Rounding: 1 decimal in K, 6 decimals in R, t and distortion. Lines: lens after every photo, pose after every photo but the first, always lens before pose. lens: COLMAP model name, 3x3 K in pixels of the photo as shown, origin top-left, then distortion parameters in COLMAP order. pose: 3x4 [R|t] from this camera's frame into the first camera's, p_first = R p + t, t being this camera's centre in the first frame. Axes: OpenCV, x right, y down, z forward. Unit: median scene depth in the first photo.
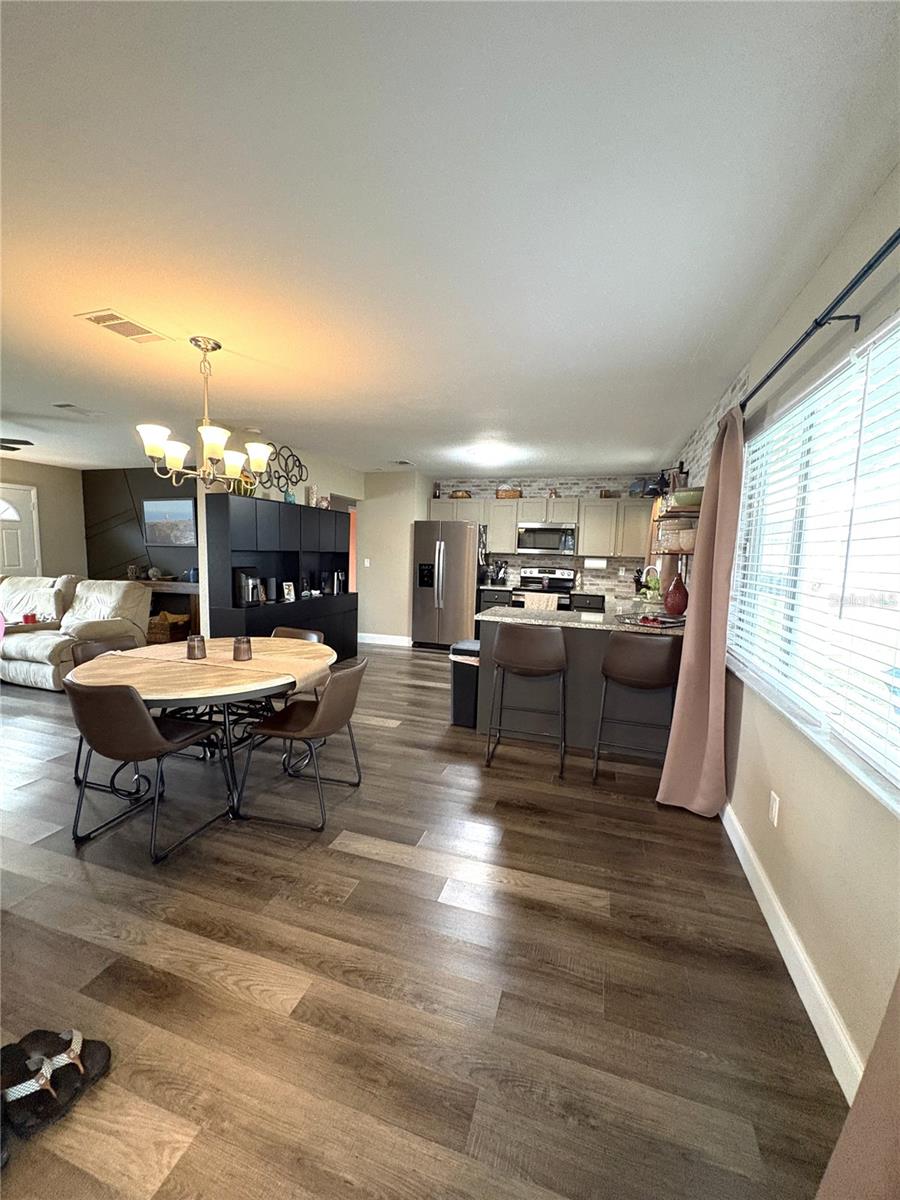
lens RADIAL K [[477.7, 0, 450.0], [0, 477.7, 600.0], [0, 0, 1]] dist [-0.000217, 0.000661]
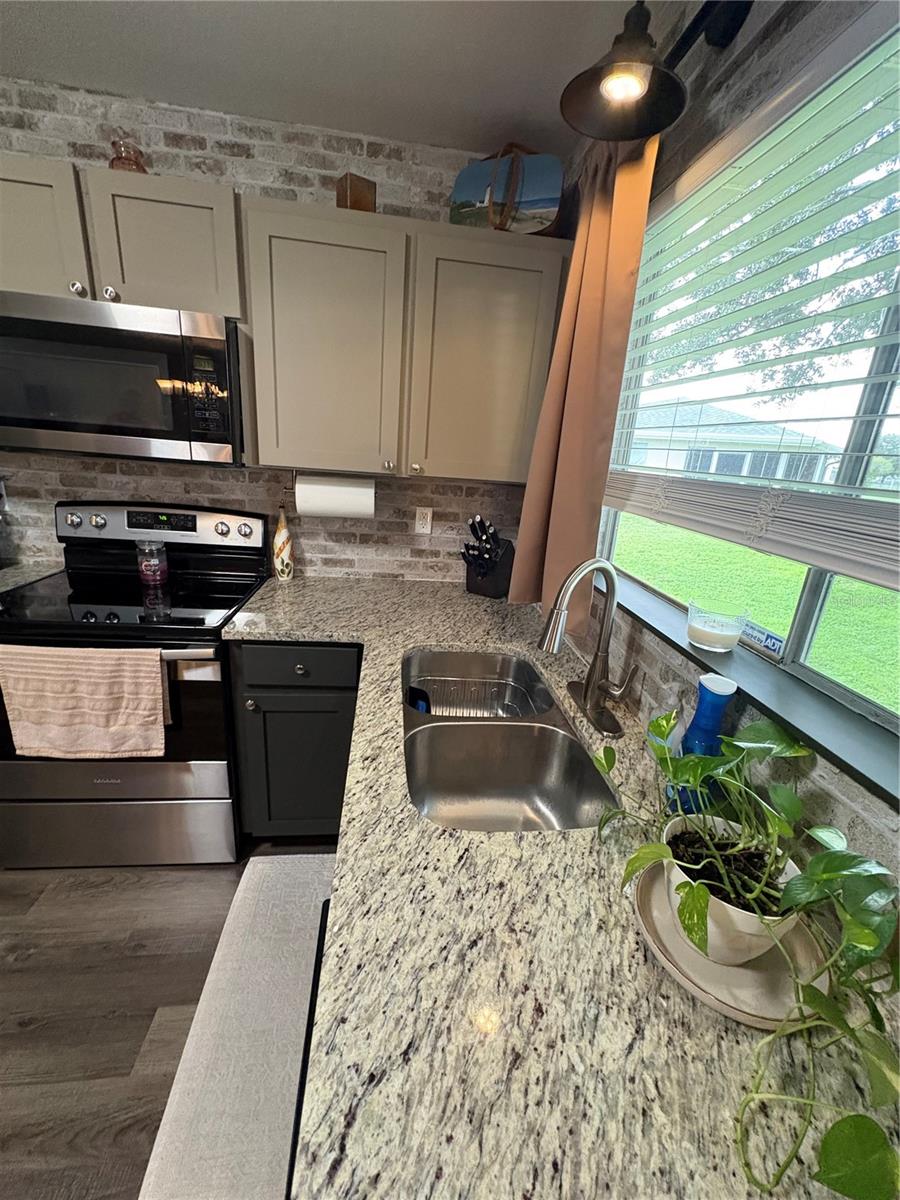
lens RADIAL K [[477.7, 0, 450.0], [0, 477.7, 600.0], [0, 0, 1]] dist [-0.000217, 0.000661]
pose [[0.909076, -0.088603, 0.407099, 0.513066], [-0.006238, 0.974121, 0.225942, -0.168056], [-0.416583, -0.207938, 0.884997, 1.483420]]
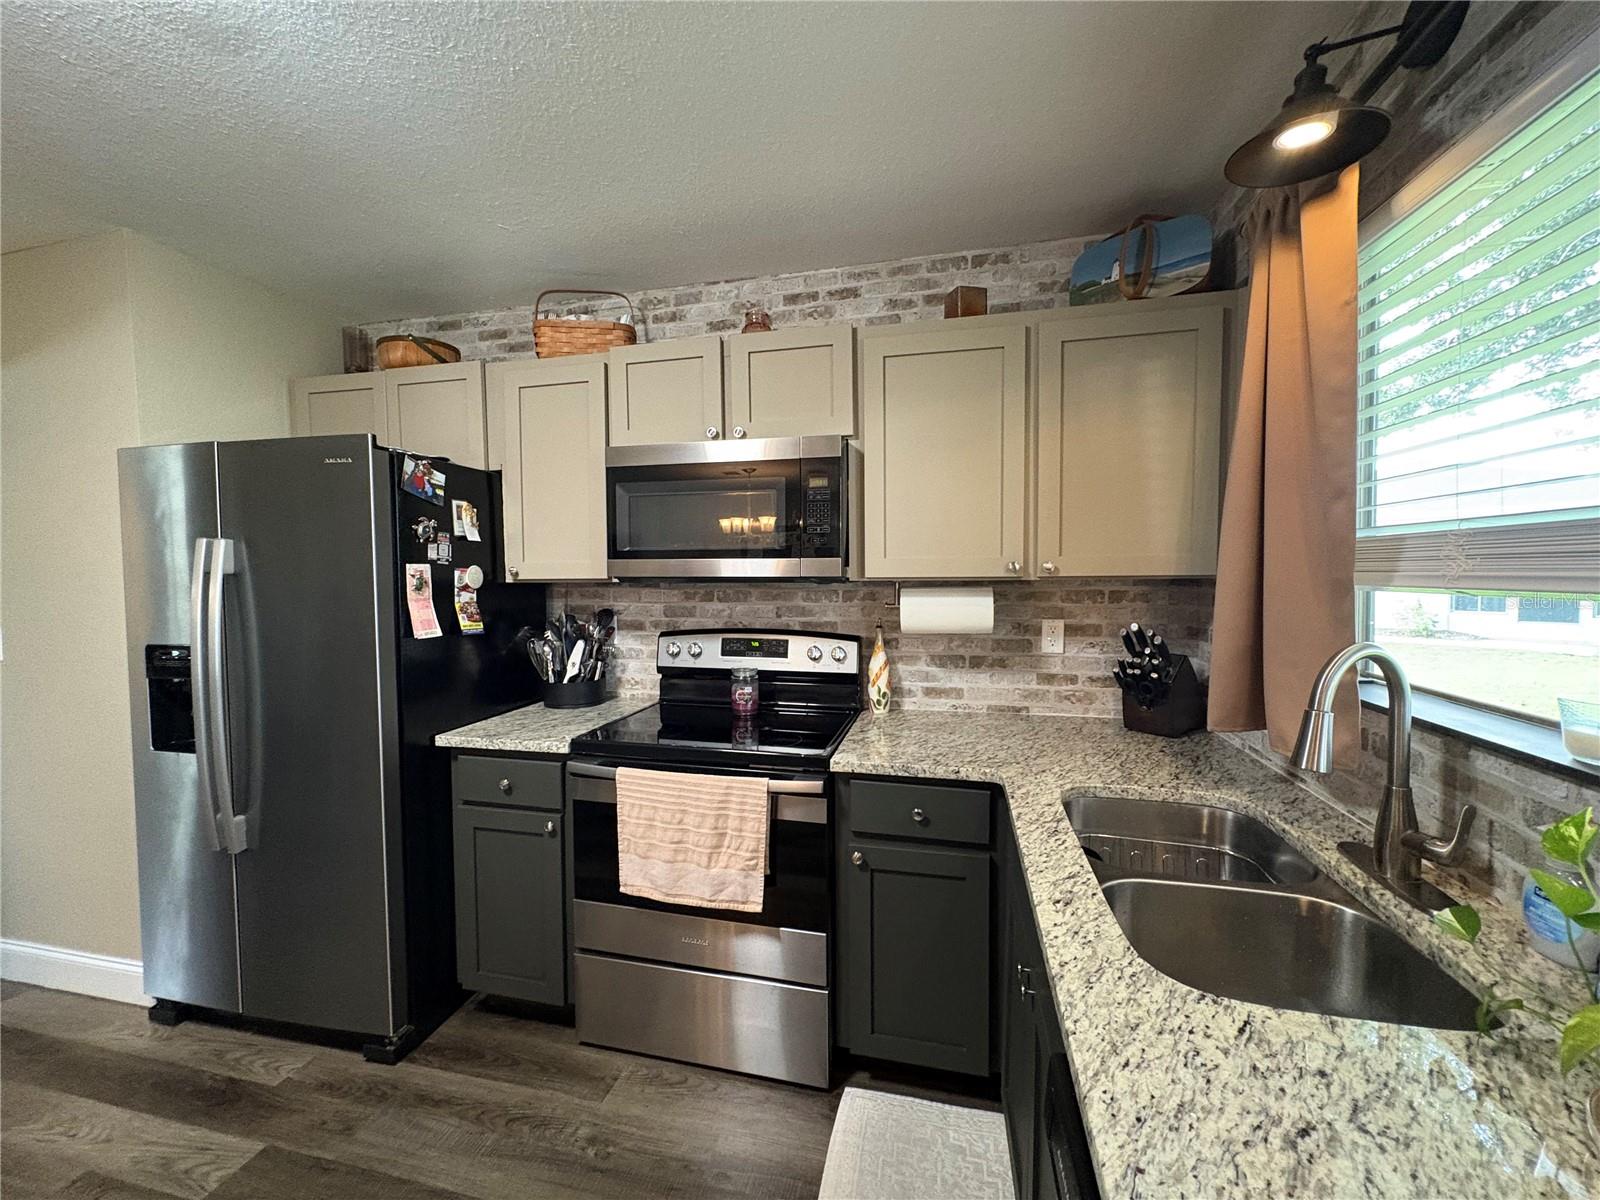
lens RADIAL K [[636.5, 0, 800.0], [0, 636.5, 600.0], [0, 0, 1]] dist [0.000977, -0.000151]
pose [[0.996301, -0.040790, 0.075631, 0.438458], [0.044972, 0.997504, -0.054441, -0.140008], [-0.073222, 0.057641, 0.995649, 1.441867]]
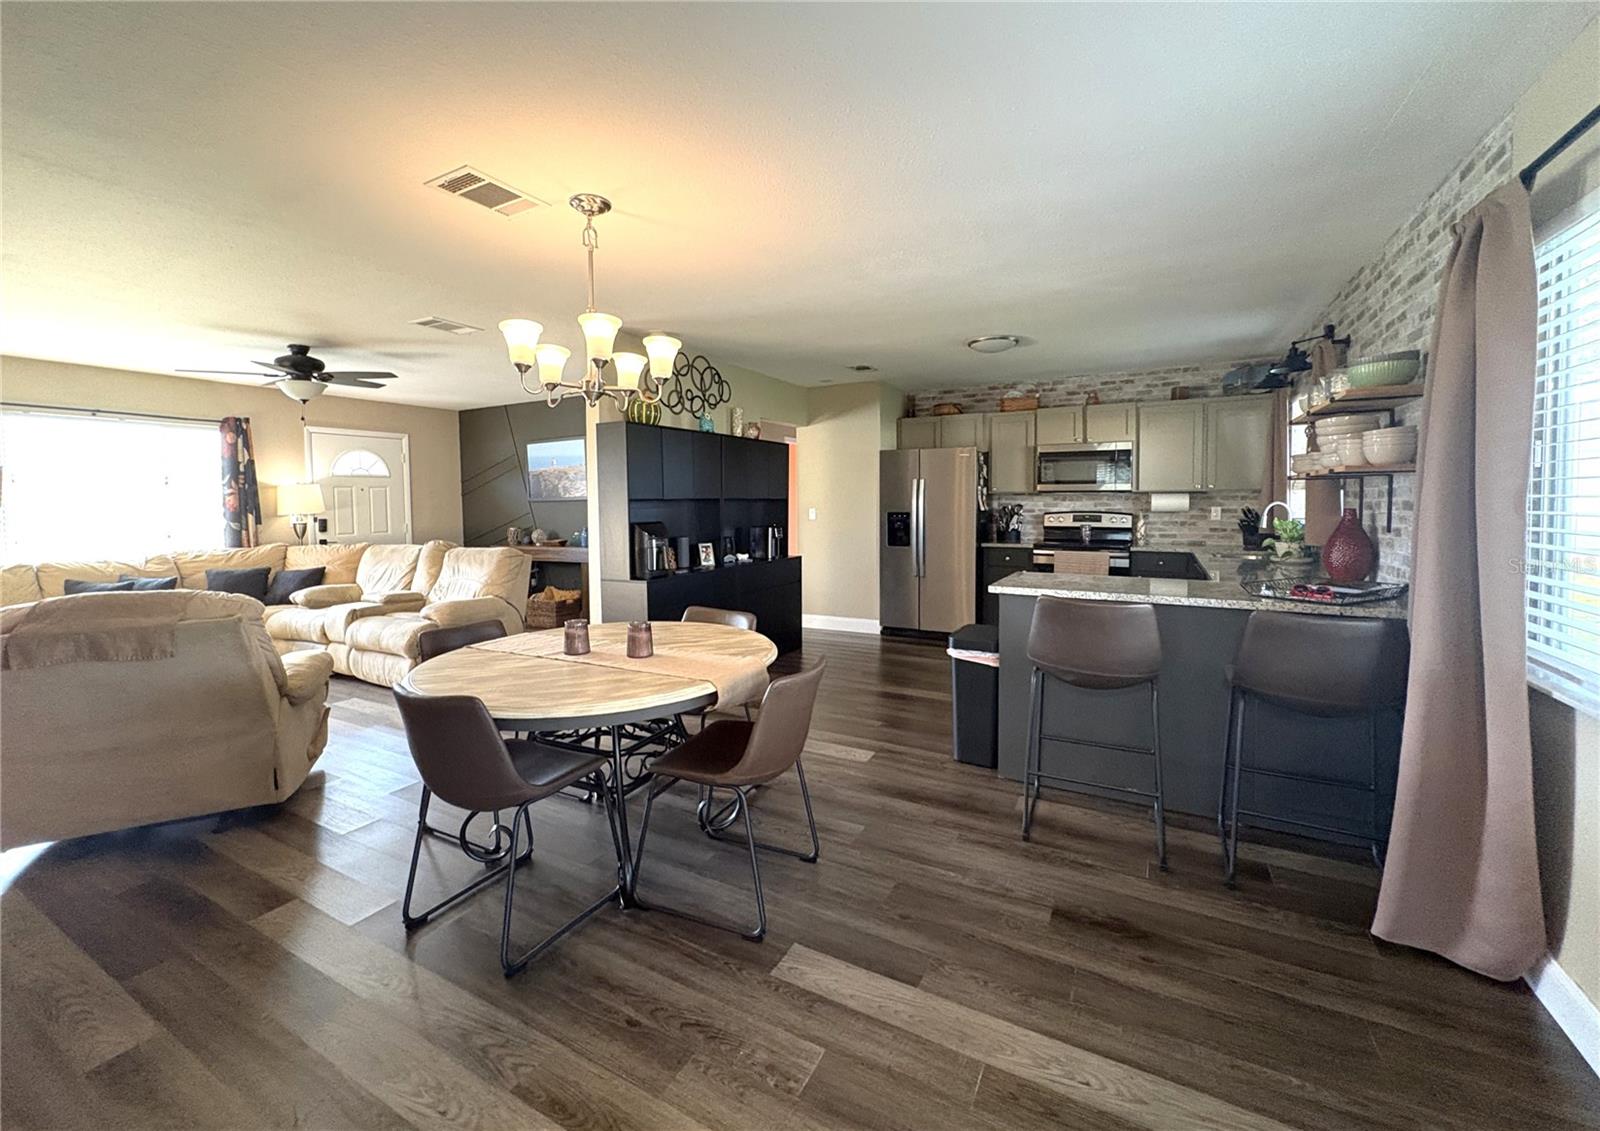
lens RADIAL K [[657.6, 0, 797.1], [0, 657.6, 524.1], [0, 0, 1]] dist [0.009992, 0.000101]
pose [[0.981875, -0.029215, -0.187264, -0.034909], [0.016788, 0.997571, -0.067603, 0.005856], [0.188784, 0.063234, 0.979981, 0.108156]]
